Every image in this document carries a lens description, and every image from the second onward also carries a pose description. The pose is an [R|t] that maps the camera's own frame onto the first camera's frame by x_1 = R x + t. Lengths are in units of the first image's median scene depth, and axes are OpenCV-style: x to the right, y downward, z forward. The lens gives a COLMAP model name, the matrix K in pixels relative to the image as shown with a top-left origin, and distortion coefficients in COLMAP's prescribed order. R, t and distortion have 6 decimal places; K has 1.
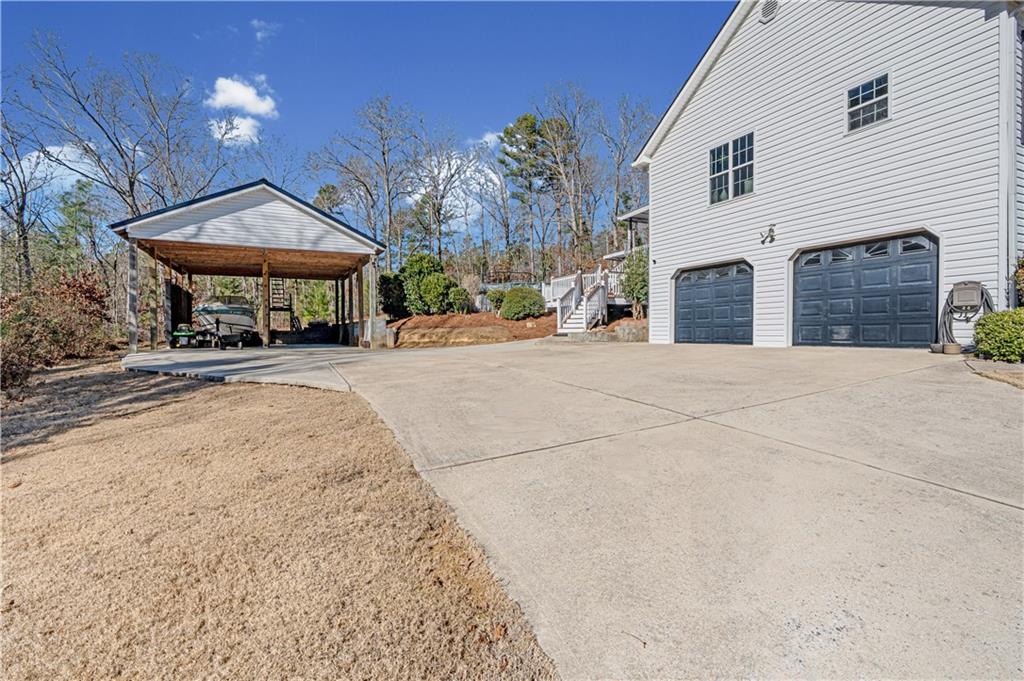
lens RADIAL K [[486.1, 0, 510.7], [0, 486.1, 332.1], [0, 0, 1]] dist [-0.002454, -0.000520]
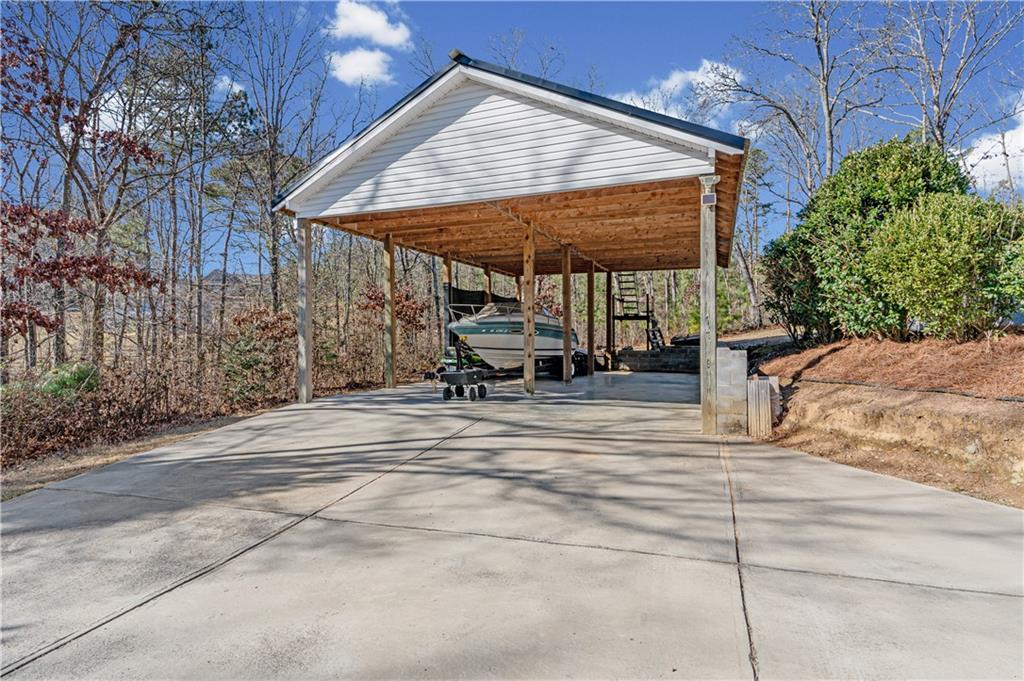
lens RADIAL K [[486.1, 0, 510.7], [0, 486.1, 332.1], [0, 0, 1]] dist [-0.002454, -0.000520]
pose [[0.645958, 0.008907, -0.763321, -0.101508], [-0.009503, 0.999948, 0.003626, -0.042410], [0.763313, 0.004912, 0.646010, 0.655797]]
